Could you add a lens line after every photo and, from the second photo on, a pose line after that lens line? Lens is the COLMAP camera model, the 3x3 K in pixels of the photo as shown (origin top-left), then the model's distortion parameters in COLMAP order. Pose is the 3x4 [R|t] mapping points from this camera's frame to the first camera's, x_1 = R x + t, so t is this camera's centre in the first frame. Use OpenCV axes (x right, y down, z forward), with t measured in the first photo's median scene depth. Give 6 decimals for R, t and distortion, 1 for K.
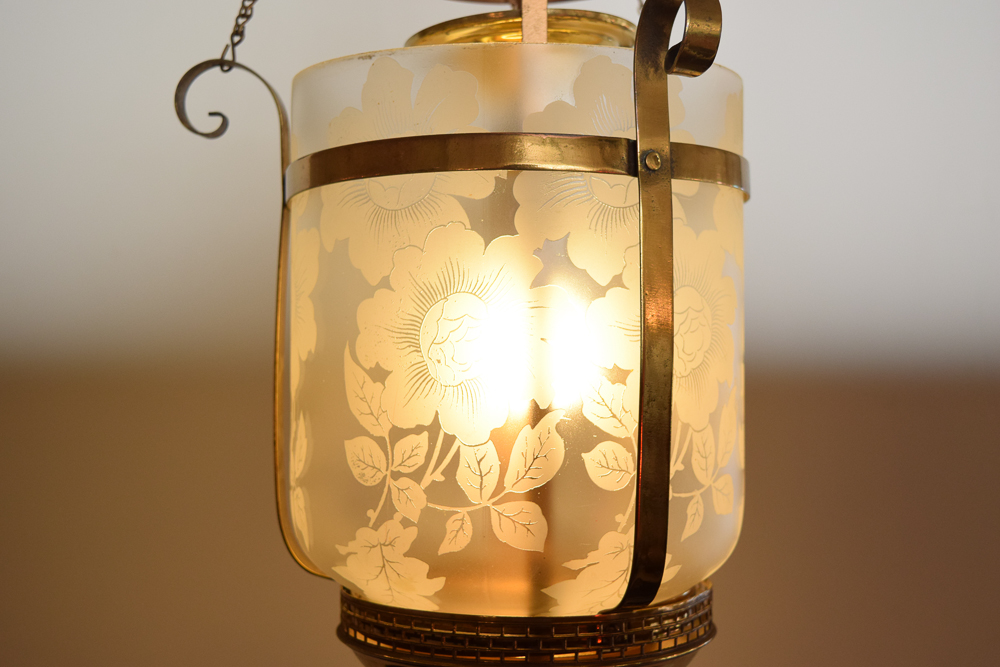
lens RADIAL K [[1393.6, 0, 498.7], [0, 1393.6, 326.8], [0, 0, 1]] dist [-0.026126, 0.000000]
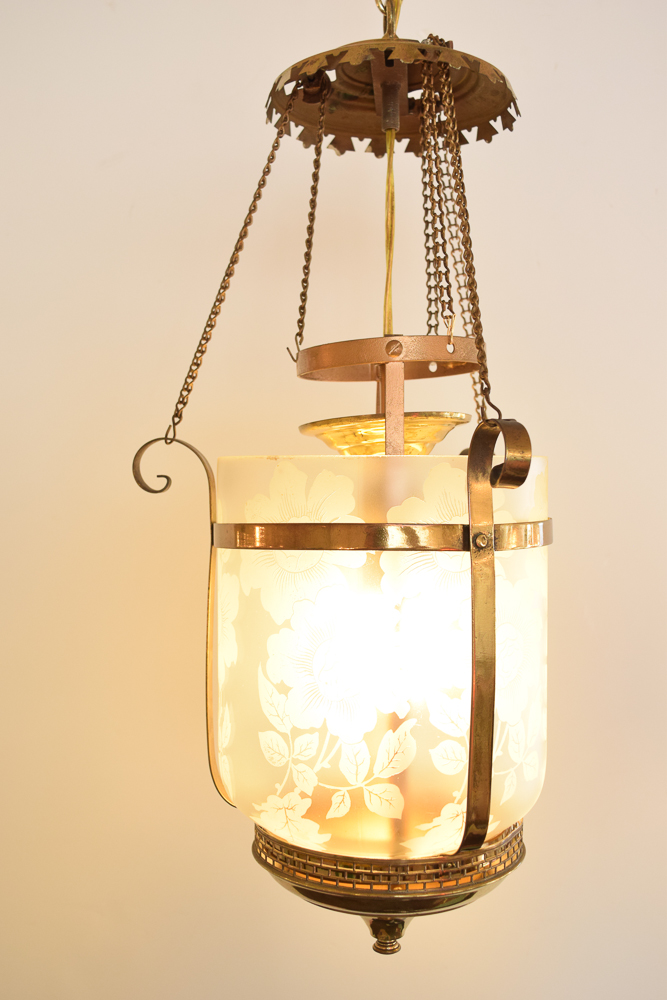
lens RADIAL K [[1073.5, 0, 322.9], [0, 1073.5, 498.3], [0, 0, 1]] dist [-0.064017, 0.000000]
pose [[0.999344, -0.001825, -0.036156, -0.007057], [0.002928, 0.999531, 0.030472, -0.185995], [0.036084, -0.030557, 0.998881, -0.061740]]
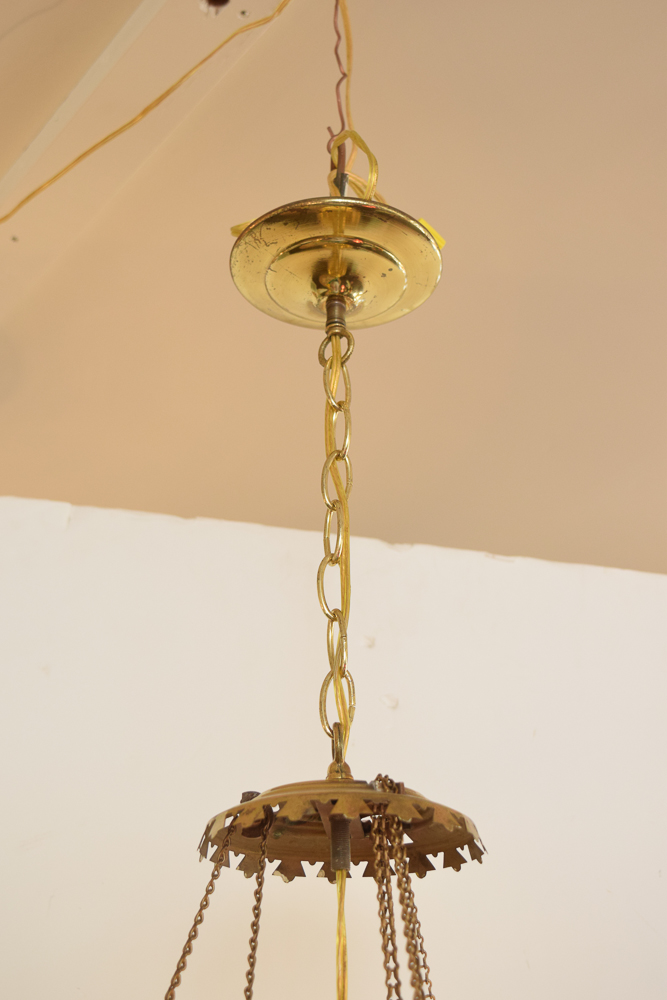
lens RADIAL K [[1393.6, 0, 332.1], [0, 1393.6, 495.2], [0, 0, 1]] dist [-0.026126, 0.000000]
pose [[0.999488, -0.028620, -0.014317, 0.048470], [0.020169, 0.910726, -0.412517, -0.335898], [0.024845, 0.412017, 0.910837, -0.252488]]
